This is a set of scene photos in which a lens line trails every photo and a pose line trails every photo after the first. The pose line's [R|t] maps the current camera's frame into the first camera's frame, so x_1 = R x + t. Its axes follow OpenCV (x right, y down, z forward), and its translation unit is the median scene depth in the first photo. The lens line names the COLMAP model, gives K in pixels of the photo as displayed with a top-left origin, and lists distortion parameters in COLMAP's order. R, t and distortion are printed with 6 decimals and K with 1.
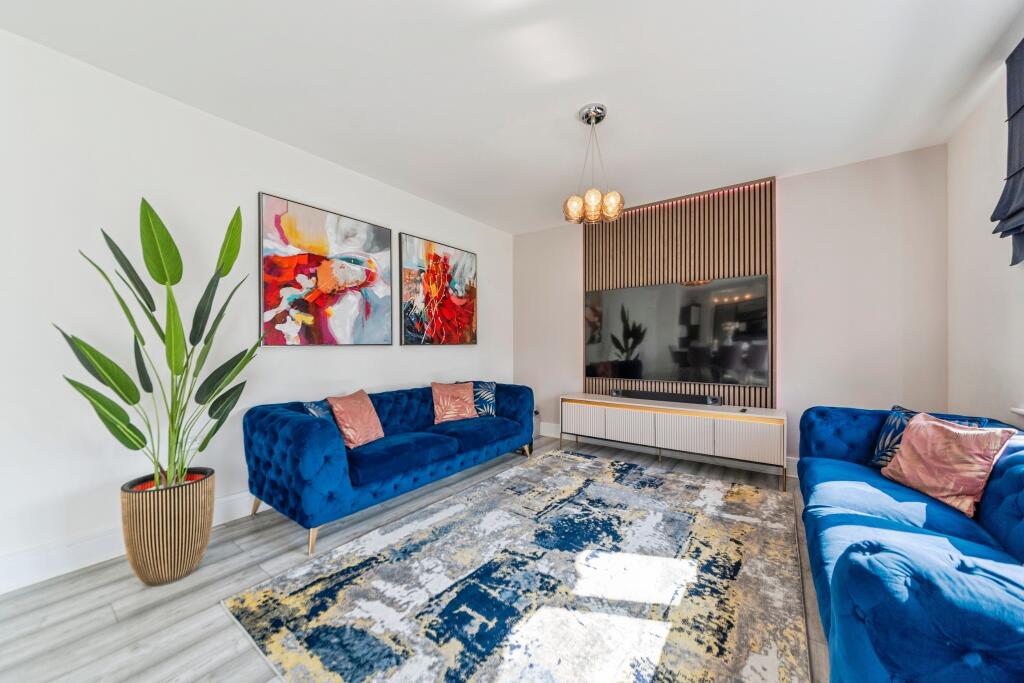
lens RADIAL K [[372.3, 0, 512.0], [0, 372.3, 341.5], [0, 0, 1]] dist [-0.019474, -0.000010]
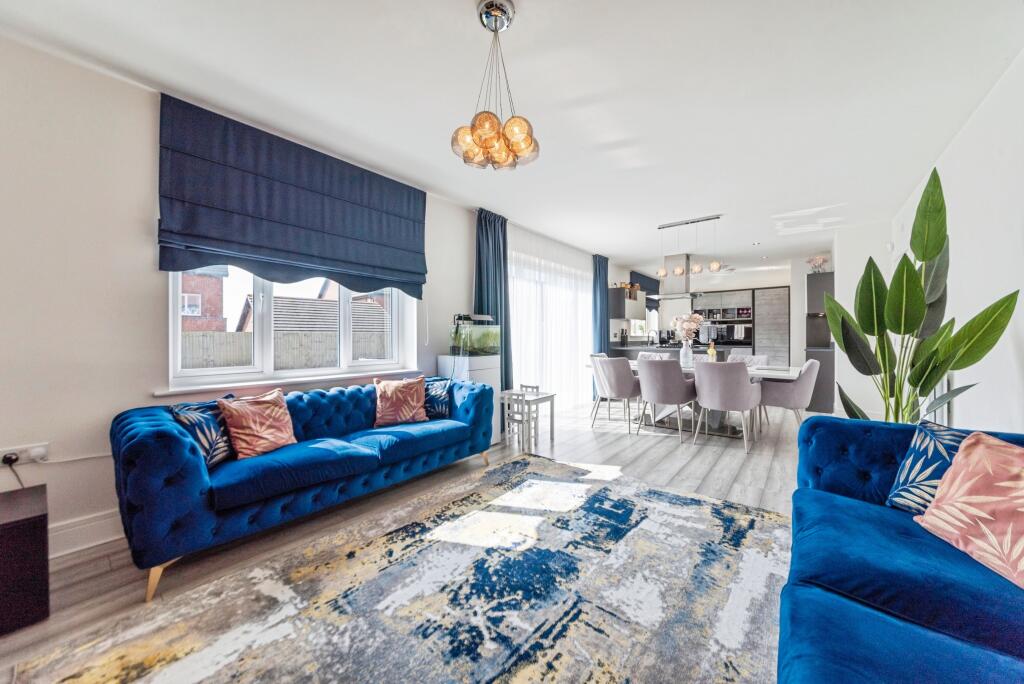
lens RADIAL K [[372.3, 0, 512.0], [0, 372.3, 342.0], [0, 0, 1]] dist [-0.019474, -0.000010]
pose [[-0.998976, 0.004346, 0.045040, 0.186396], [0.004520, 0.999983, 0.003764, 0.023605], [-0.045023, 0.003964, -0.998978, 2.010797]]
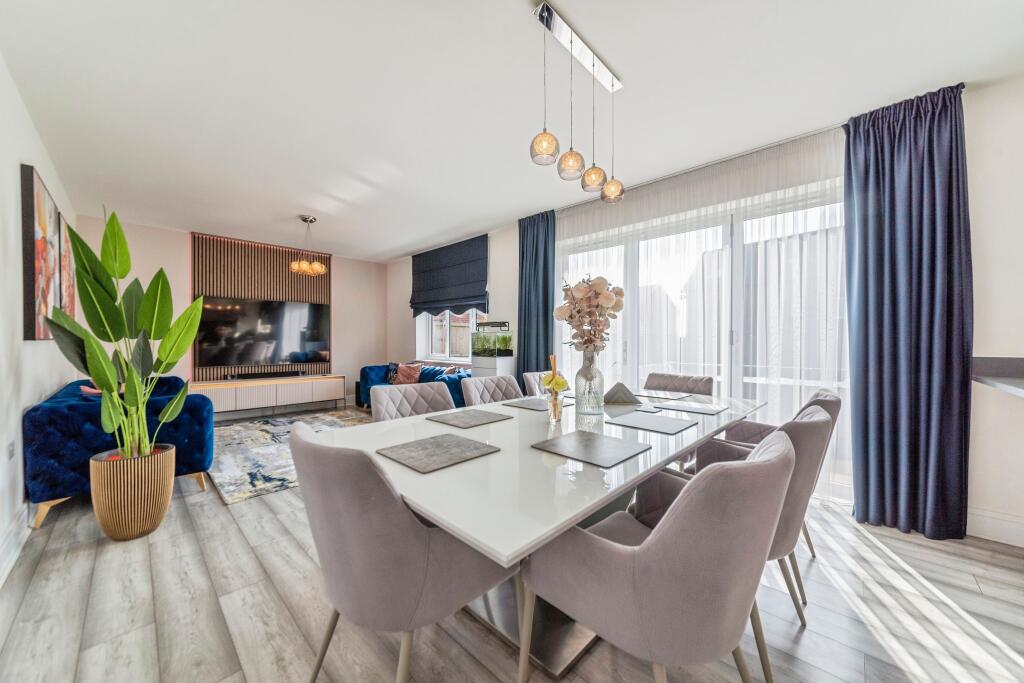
lens RADIAL K [[372.3, 0, 512.0], [0, 372.3, 341.5], [0, 0, 1]] dist [-0.019474, -0.000010]
pose [[0.136043, -0.001681, 0.990701, -1.795362], [-0.004885, 0.999985, 0.002368, 0.002666], [-0.990691, -0.005162, 0.136033, -0.349483]]
